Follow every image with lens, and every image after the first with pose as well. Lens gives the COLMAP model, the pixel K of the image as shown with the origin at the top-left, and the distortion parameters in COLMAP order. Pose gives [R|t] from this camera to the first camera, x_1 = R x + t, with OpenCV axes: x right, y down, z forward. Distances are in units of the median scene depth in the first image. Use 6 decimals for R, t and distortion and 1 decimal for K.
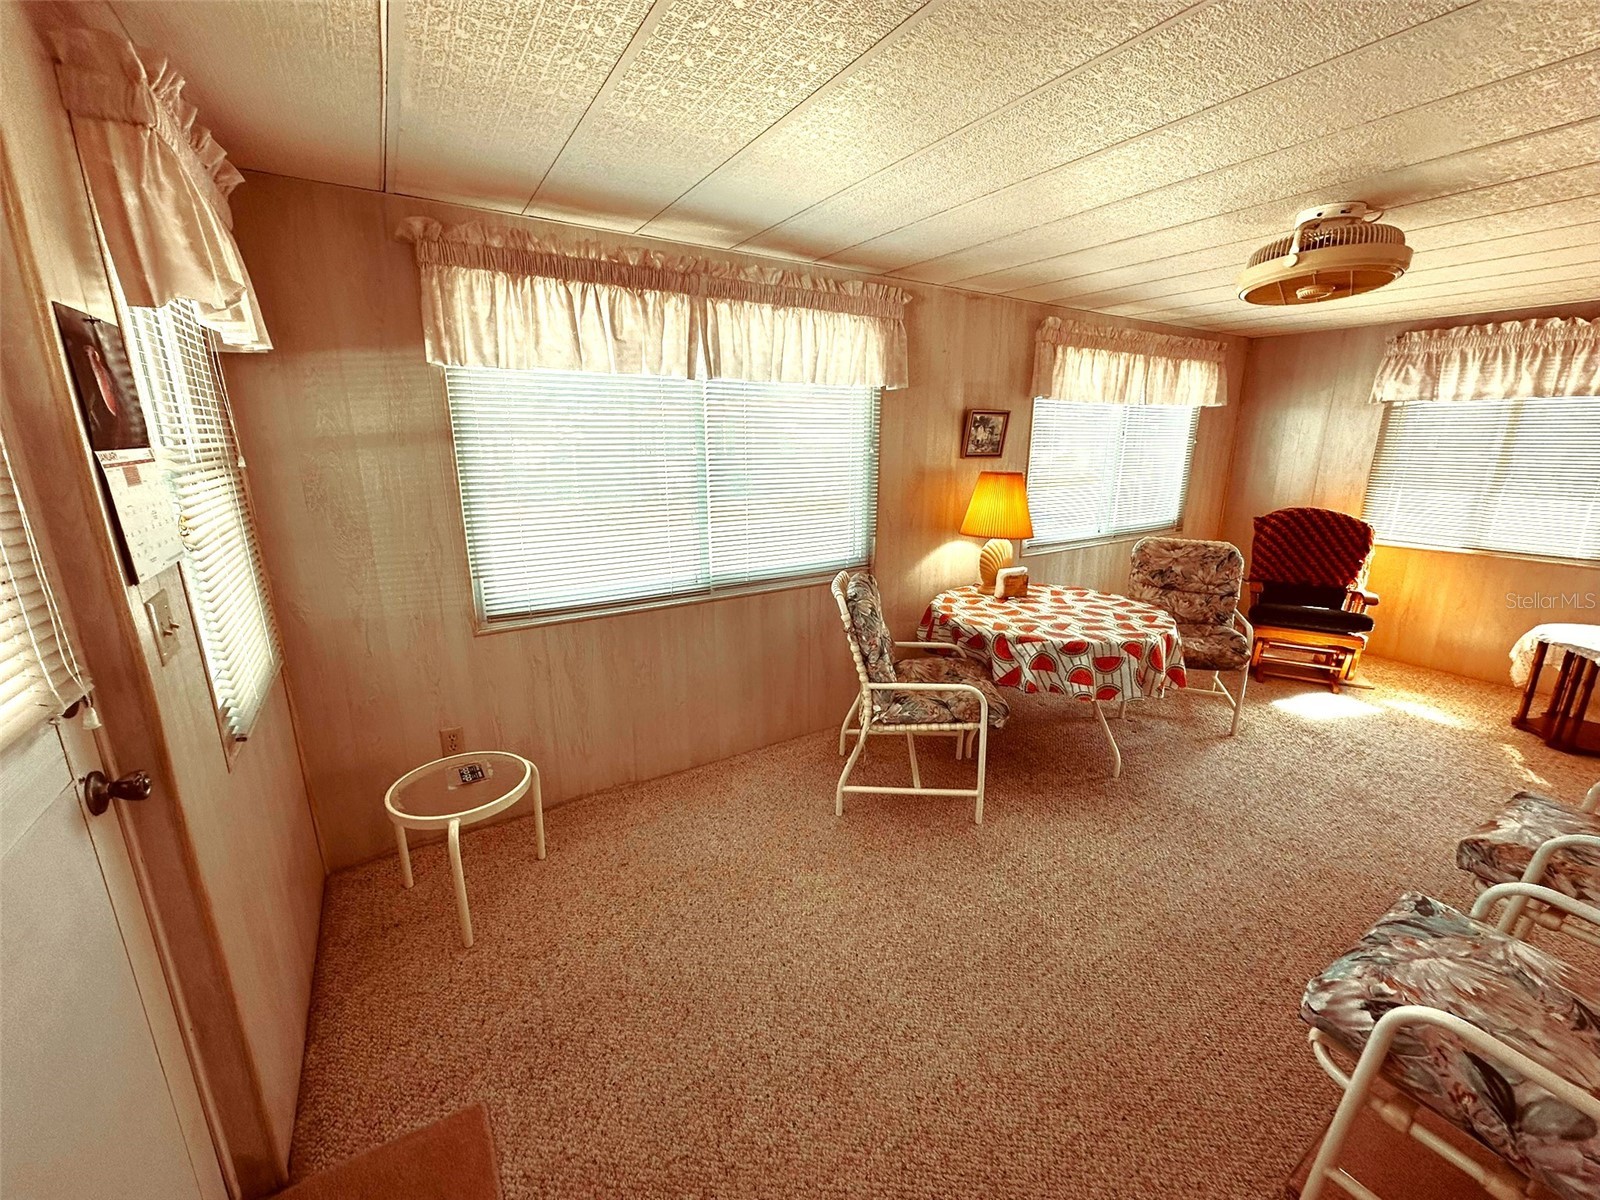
lens RADIAL K [[644.7, 0, 799.8], [0, 644.7, 599.2], [0, 0, 1]] dist [0.002494, 0.000098]
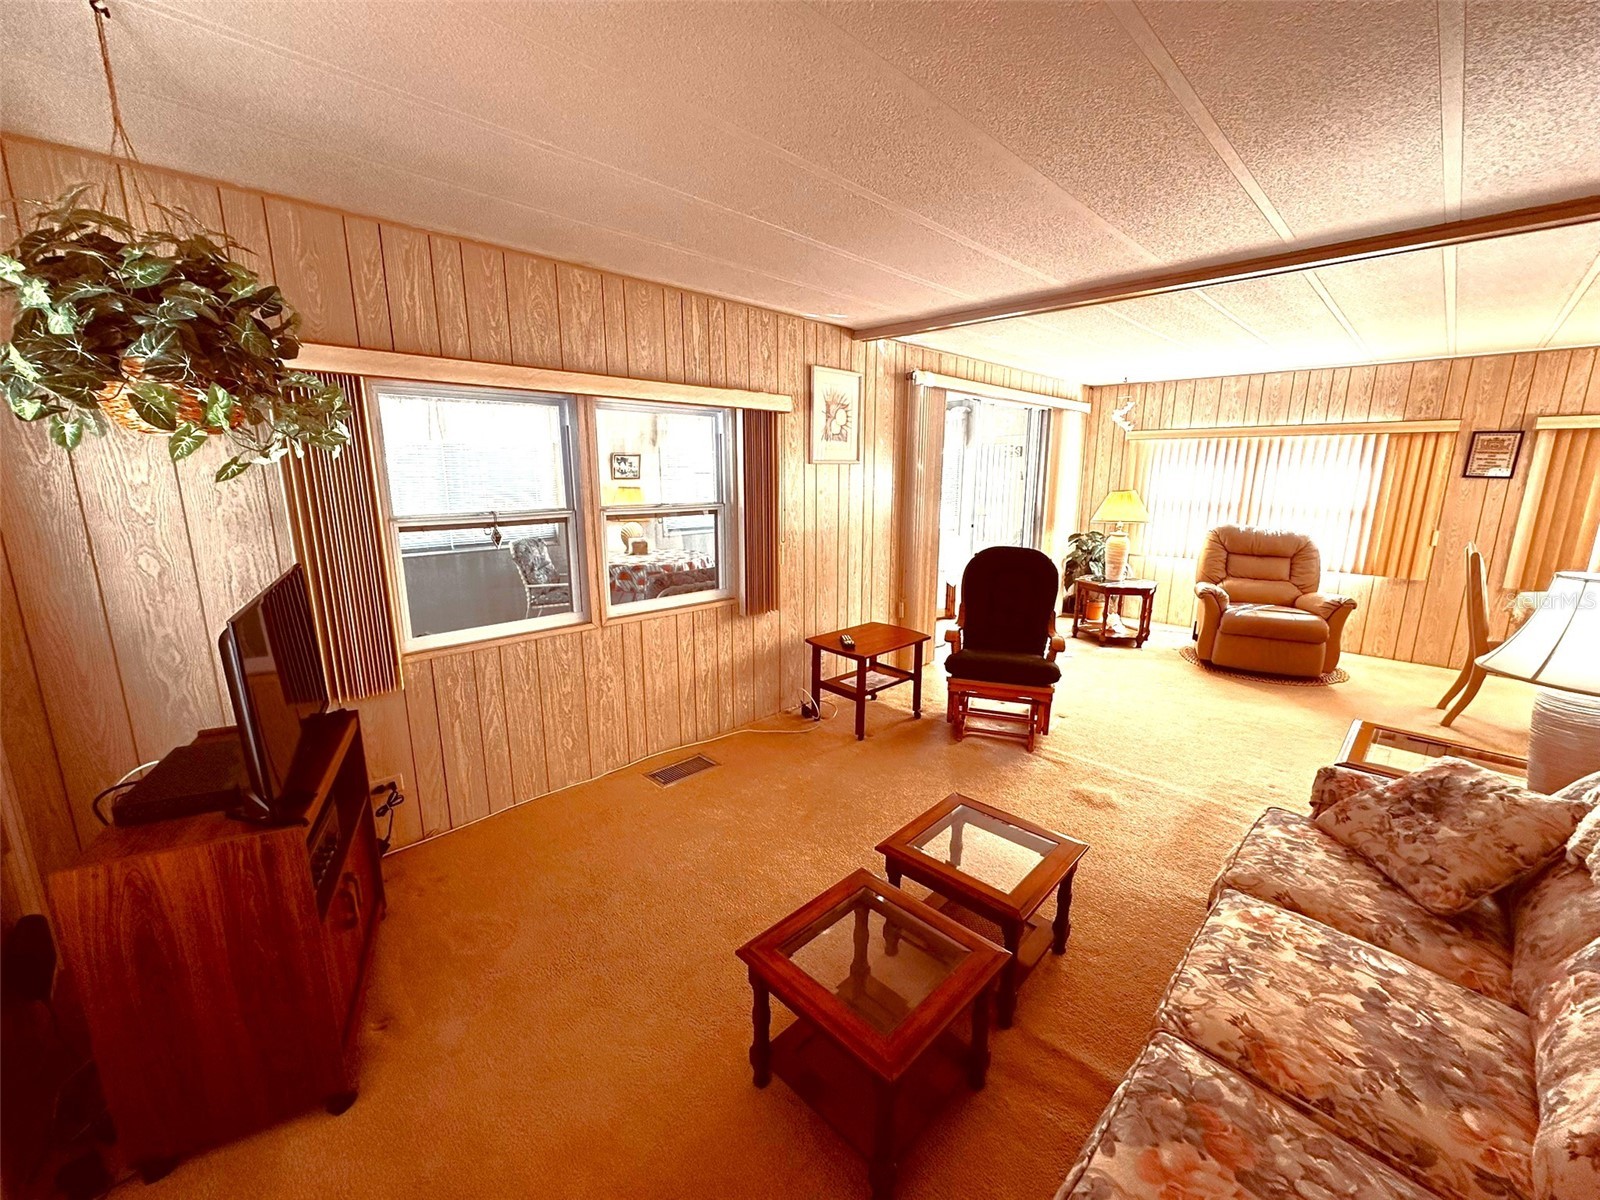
lens RADIAL K [[644.7, 0, 806.9], [0, 644.7, 592.8], [0, 0, 1]] dist [0.002494, 0.000098]
pose [[0.972659, -0.038759, 0.228980, 0.362068], [0.050275, 0.997736, -0.044675, 0.210181], [-0.226730, 0.054965, 0.972405, -0.883222]]
